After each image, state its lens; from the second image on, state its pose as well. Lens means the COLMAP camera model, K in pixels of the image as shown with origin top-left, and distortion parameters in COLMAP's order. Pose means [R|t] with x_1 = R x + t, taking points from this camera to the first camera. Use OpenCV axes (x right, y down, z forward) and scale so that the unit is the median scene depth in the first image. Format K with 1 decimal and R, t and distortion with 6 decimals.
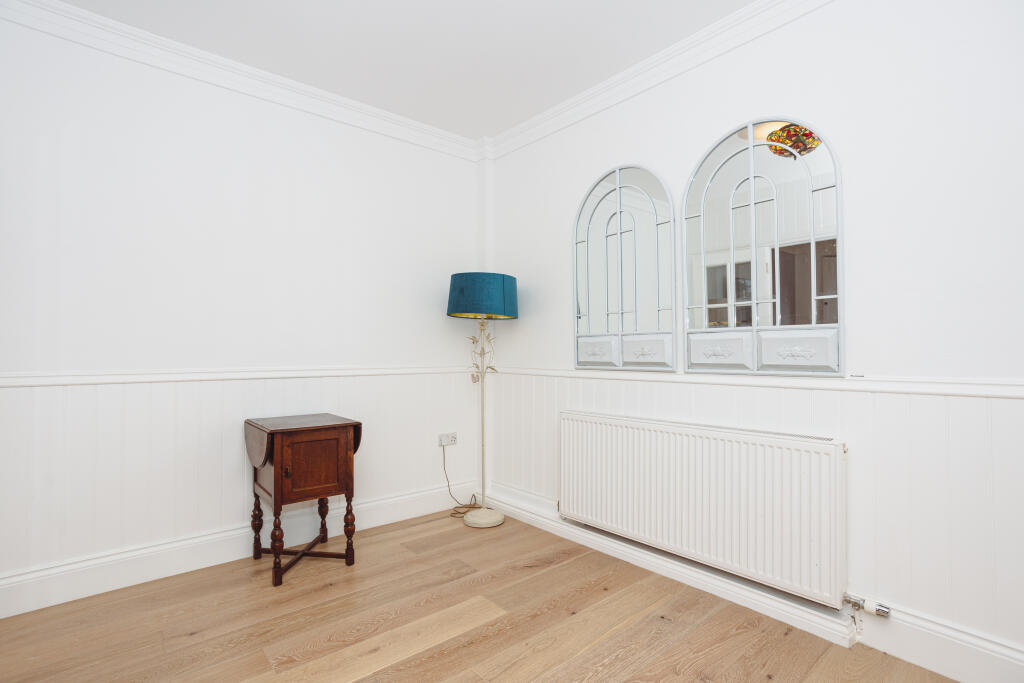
lens RADIAL K [[489.3, 0, 511.9], [0, 489.3, 349.8], [0, 0, 1]] dist [-0.001908, 0.000513]
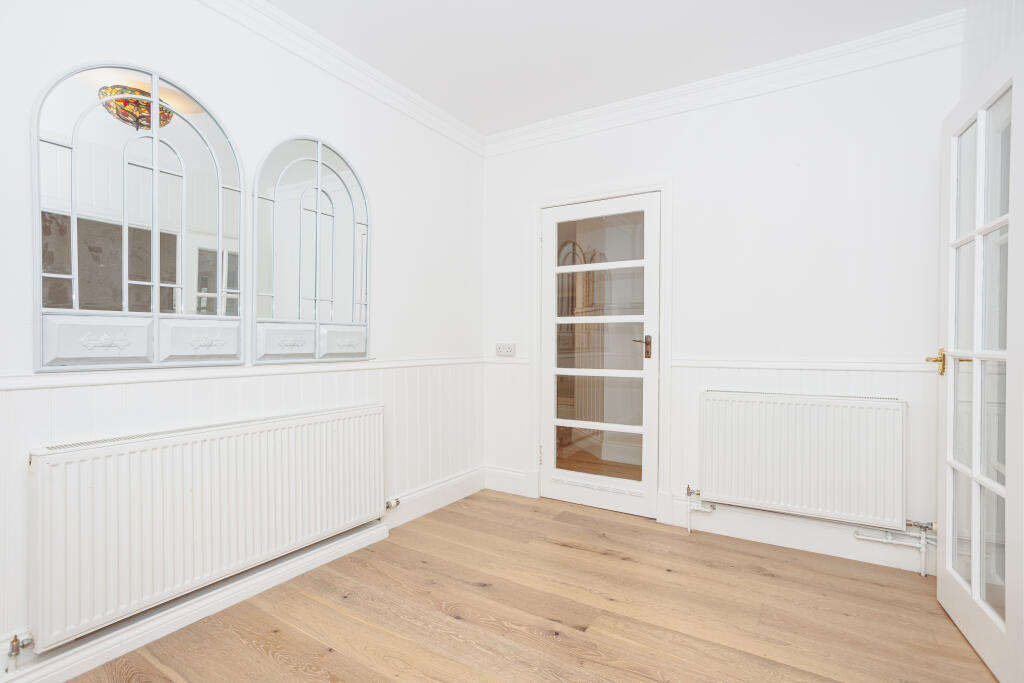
lens RADIAL K [[498.3, 0, 497.8], [0, 498.3, 340.9], [0, 0, 1]] dist [-0.045719, 0.033625]
pose [[-0.285704, 0.003384, 0.958312, -0.649526], [-0.008852, 0.999942, -0.006171, 0.003679], [-0.958277, -0.010246, -0.285658, 0.812975]]
